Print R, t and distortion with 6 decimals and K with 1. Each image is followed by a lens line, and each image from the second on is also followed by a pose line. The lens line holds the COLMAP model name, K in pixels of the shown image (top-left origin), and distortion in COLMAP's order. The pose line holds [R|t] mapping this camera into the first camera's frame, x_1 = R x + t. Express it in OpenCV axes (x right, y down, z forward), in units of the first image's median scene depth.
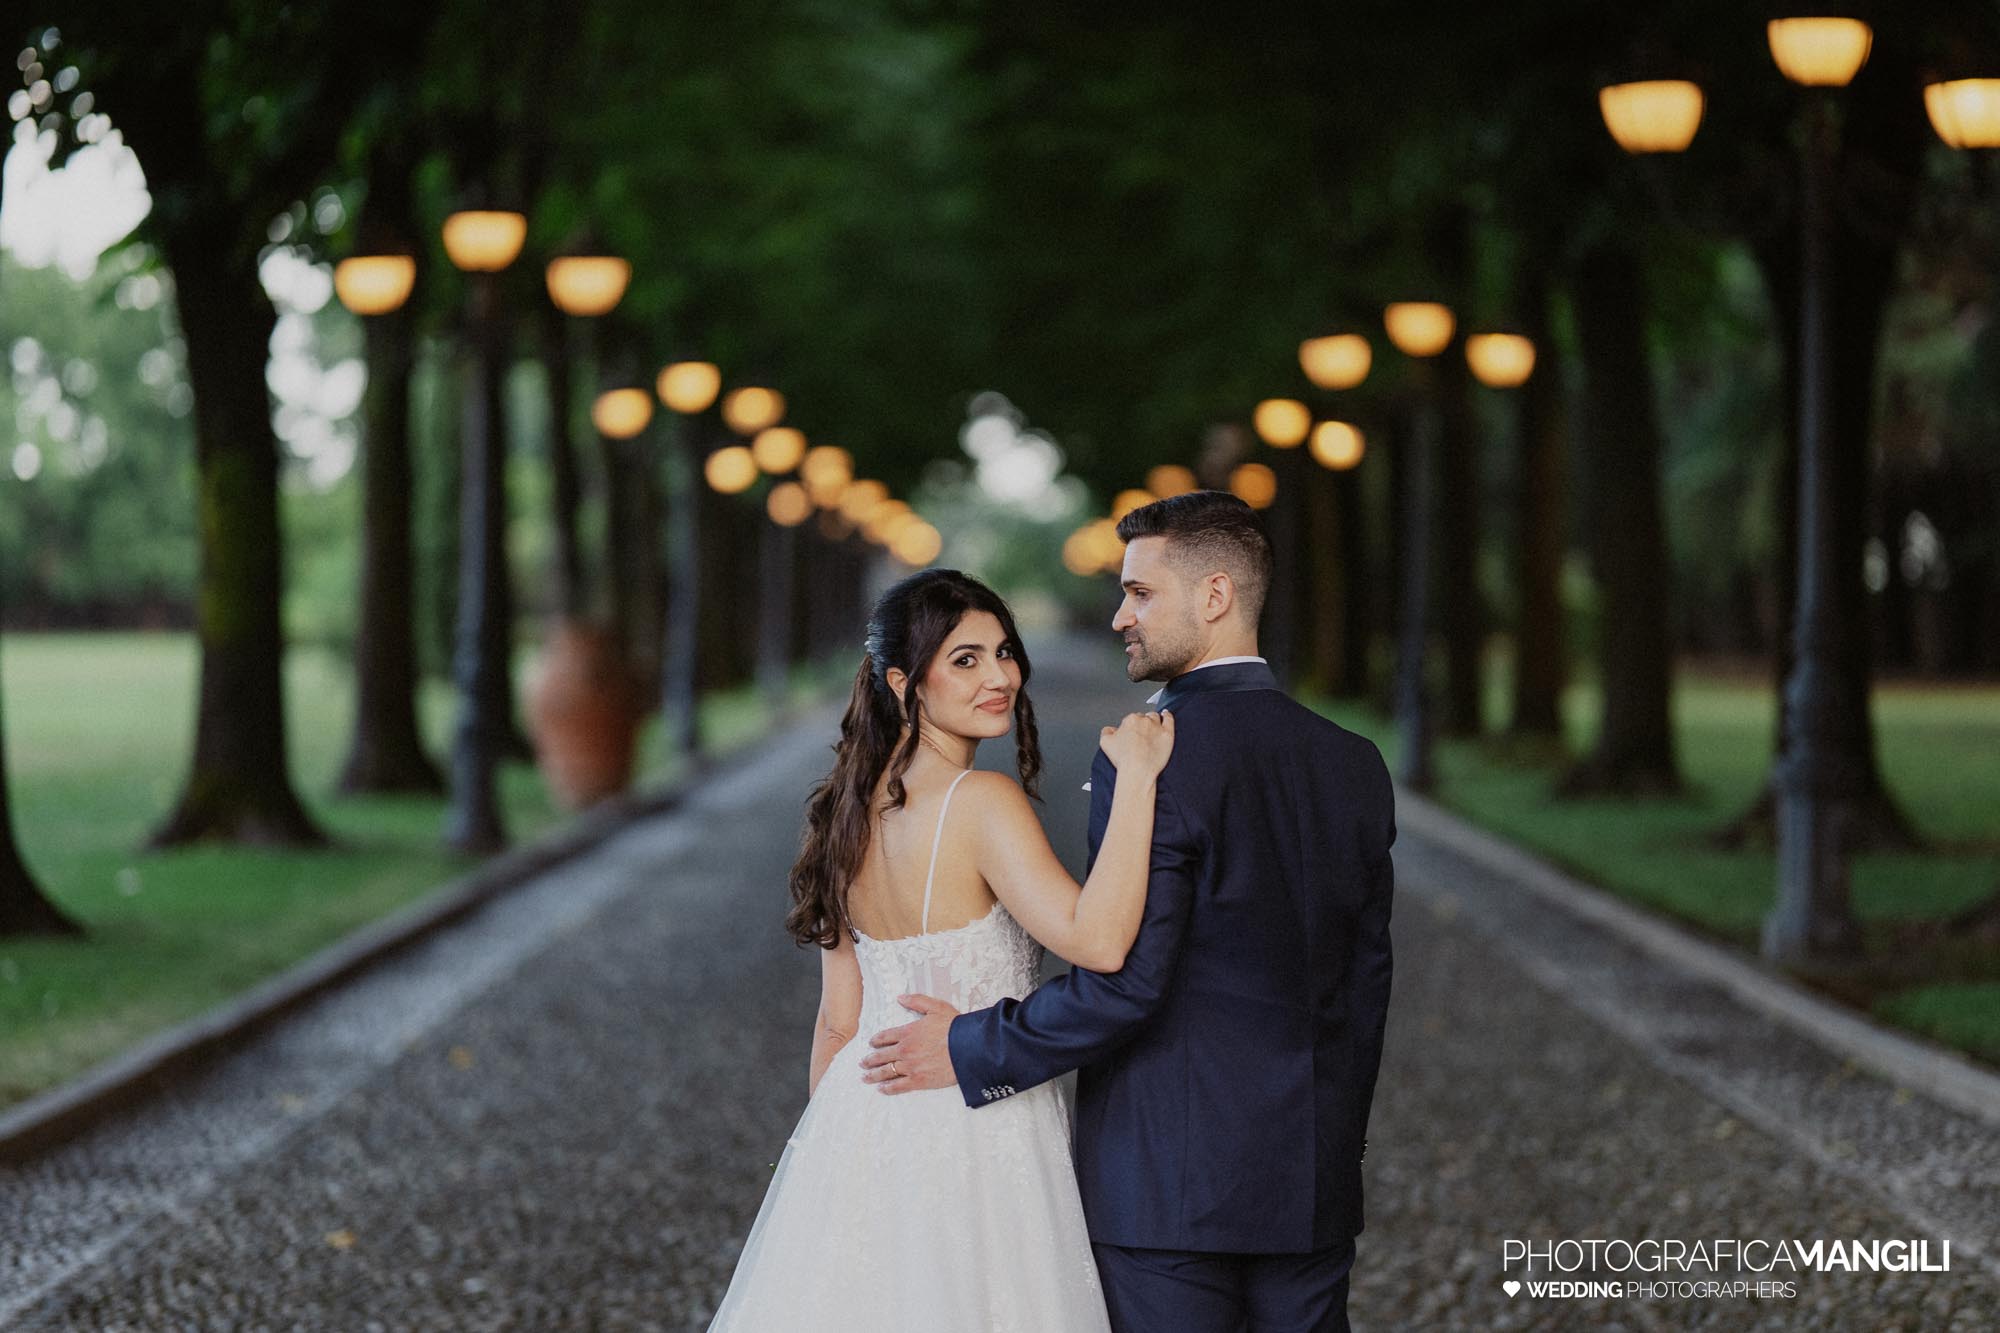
lens RADIAL K [[4763.5, 0, 1000.0], [0, 4763.5, 666.5], [0, 0, 1]] dist [0.001303, -0.398219]
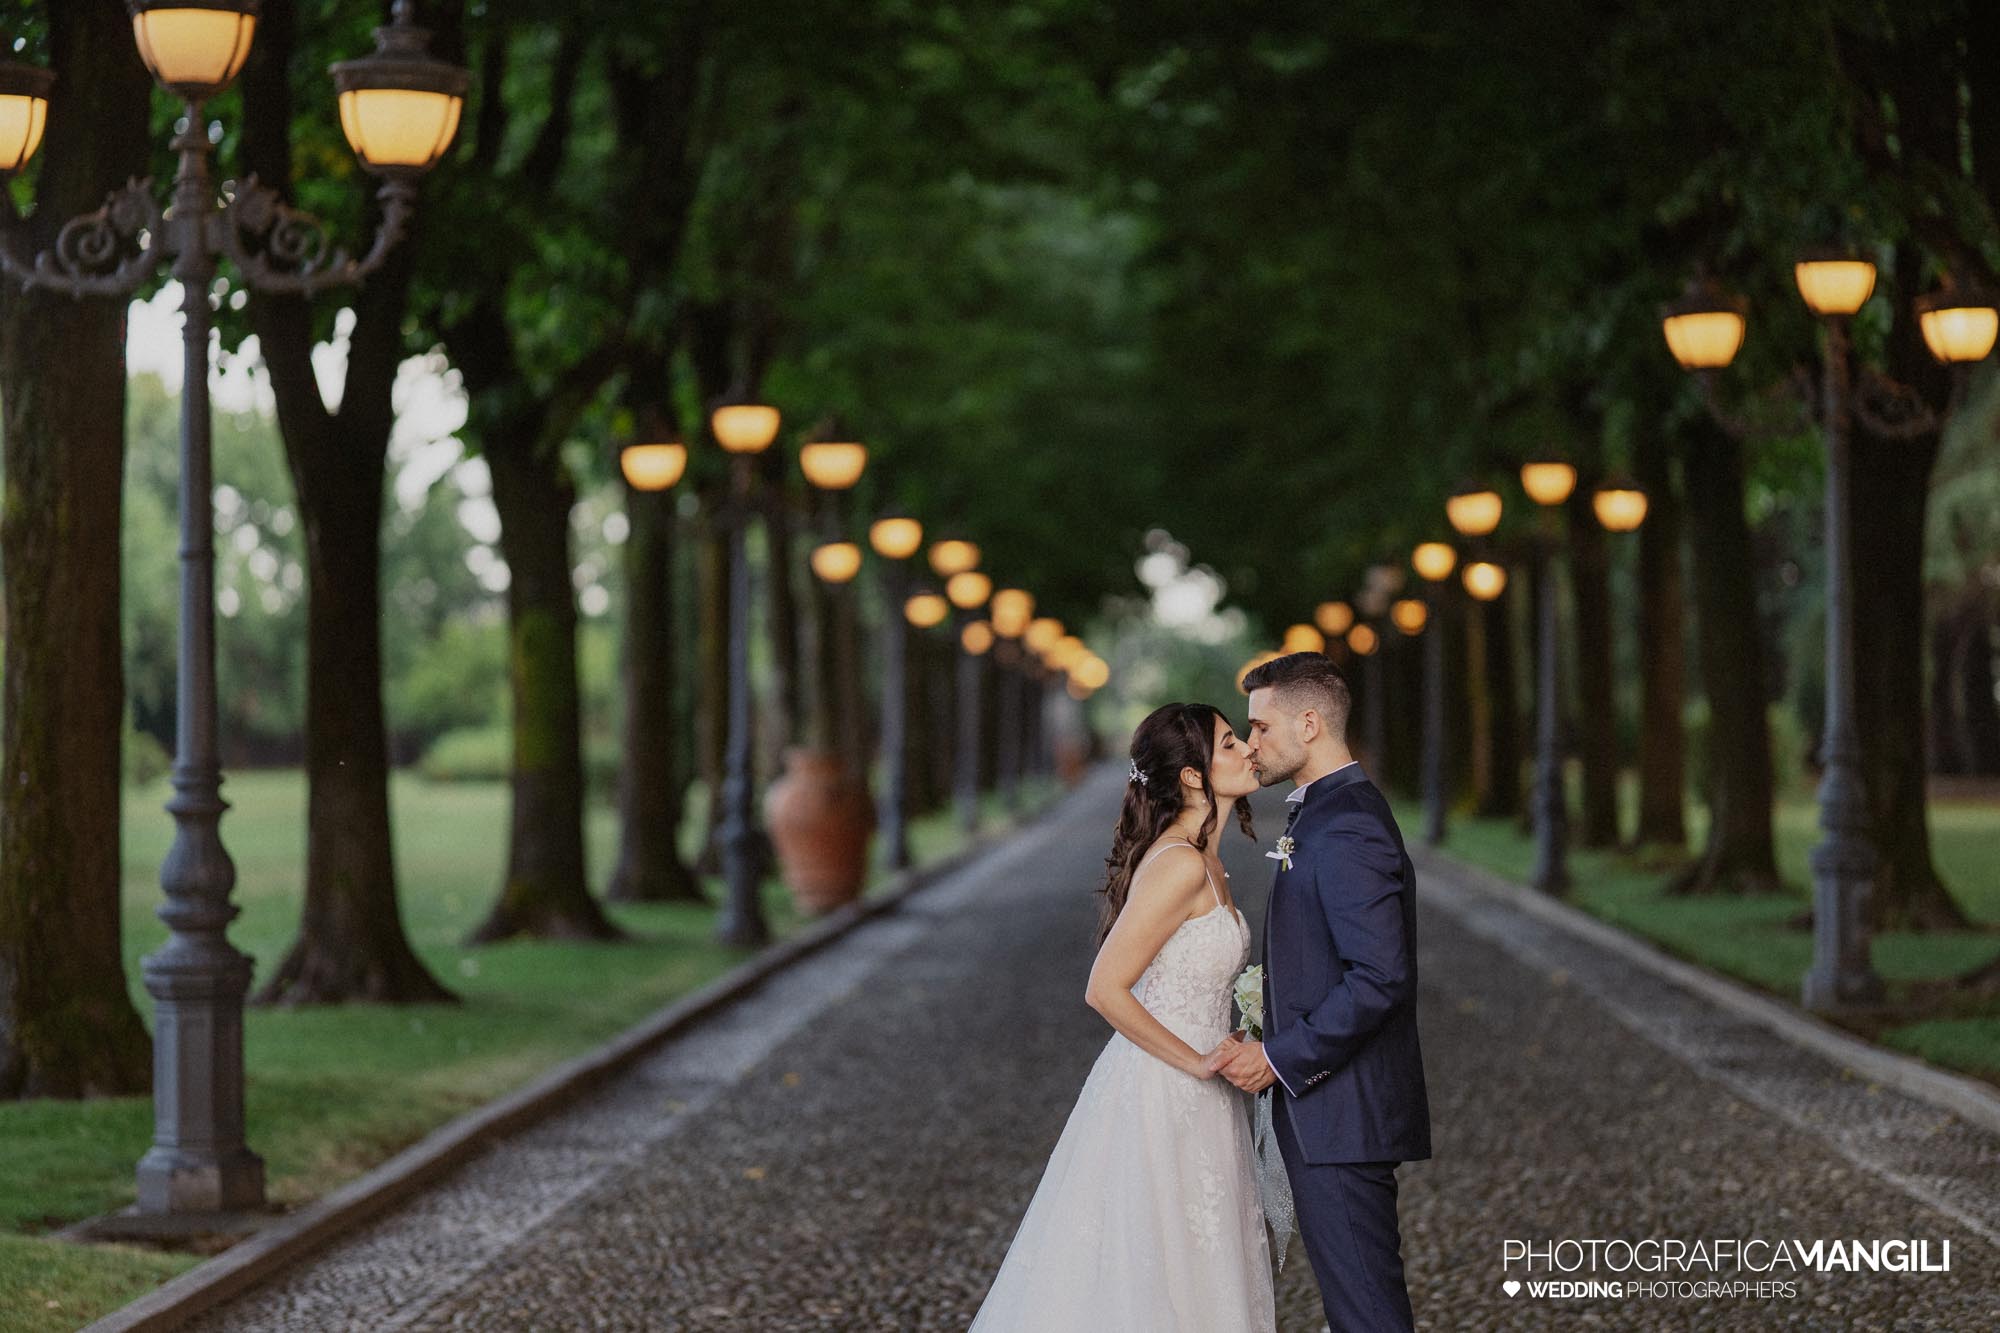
lens RADIAL K [[4763.5, 0, 1000.0], [0, 4763.5, 666.5], [0, 0, 1]] dist [0.001303, -0.398219]
pose [[0.999337, -0.011079, -0.034676, -0.005625], [0.010151, 0.999589, -0.026803, 0.002647], [0.034958, 0.026433, 0.999039, -0.215818]]
